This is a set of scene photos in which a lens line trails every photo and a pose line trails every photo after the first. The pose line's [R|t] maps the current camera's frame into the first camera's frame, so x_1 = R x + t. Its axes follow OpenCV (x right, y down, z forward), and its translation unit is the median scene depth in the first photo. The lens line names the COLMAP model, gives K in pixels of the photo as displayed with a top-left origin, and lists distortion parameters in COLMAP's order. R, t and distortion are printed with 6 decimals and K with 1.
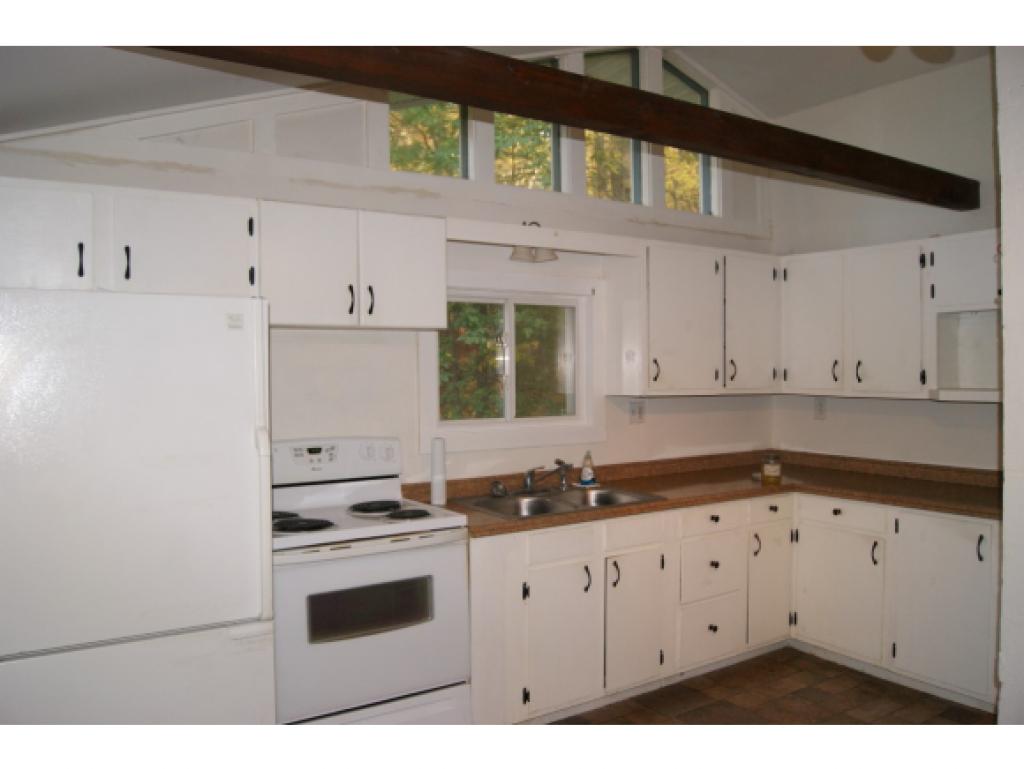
lens RADIAL K [[785.7, 0, 512.0], [0, 785.7, 384.5], [0, 0, 1]] dist [-0.048715, -0.000087]
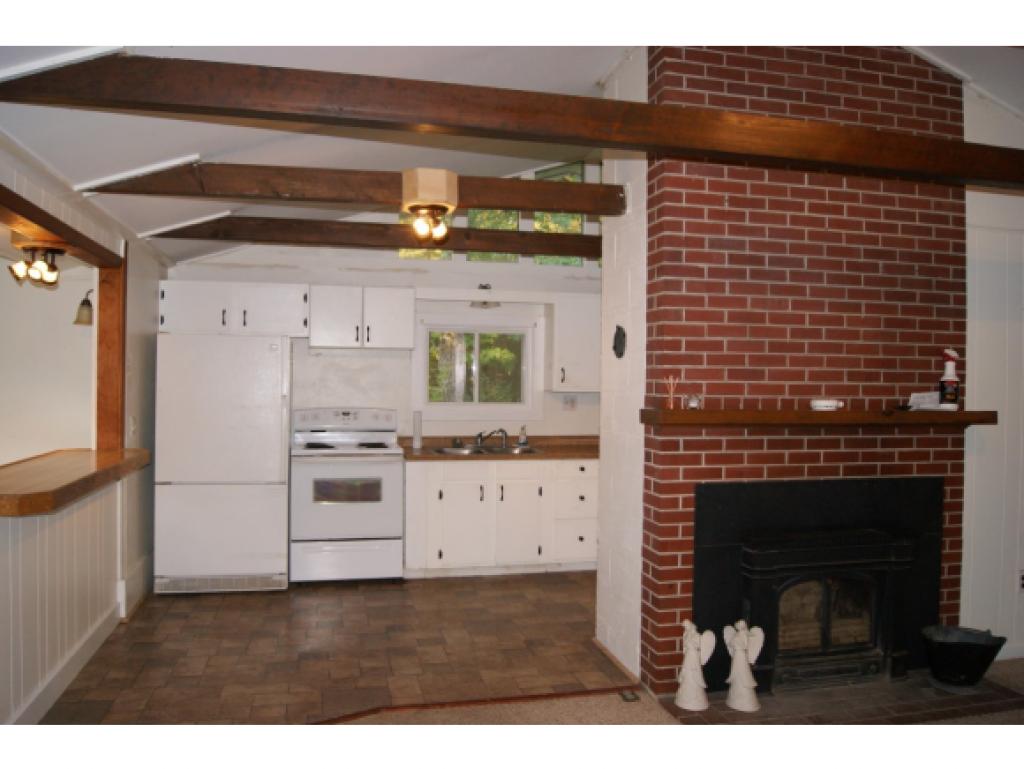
lens RADIAL K [[785.7, 0, 512.0], [0, 785.7, 384.5], [0, 0, 1]] dist [-0.048715, -0.000087]
pose [[0.942481, 0.023589, -0.333425, 0.709818], [-0.026945, 0.999622, -0.005441, 0.013575], [0.333171, 0.014113, 0.942761, -0.602535]]
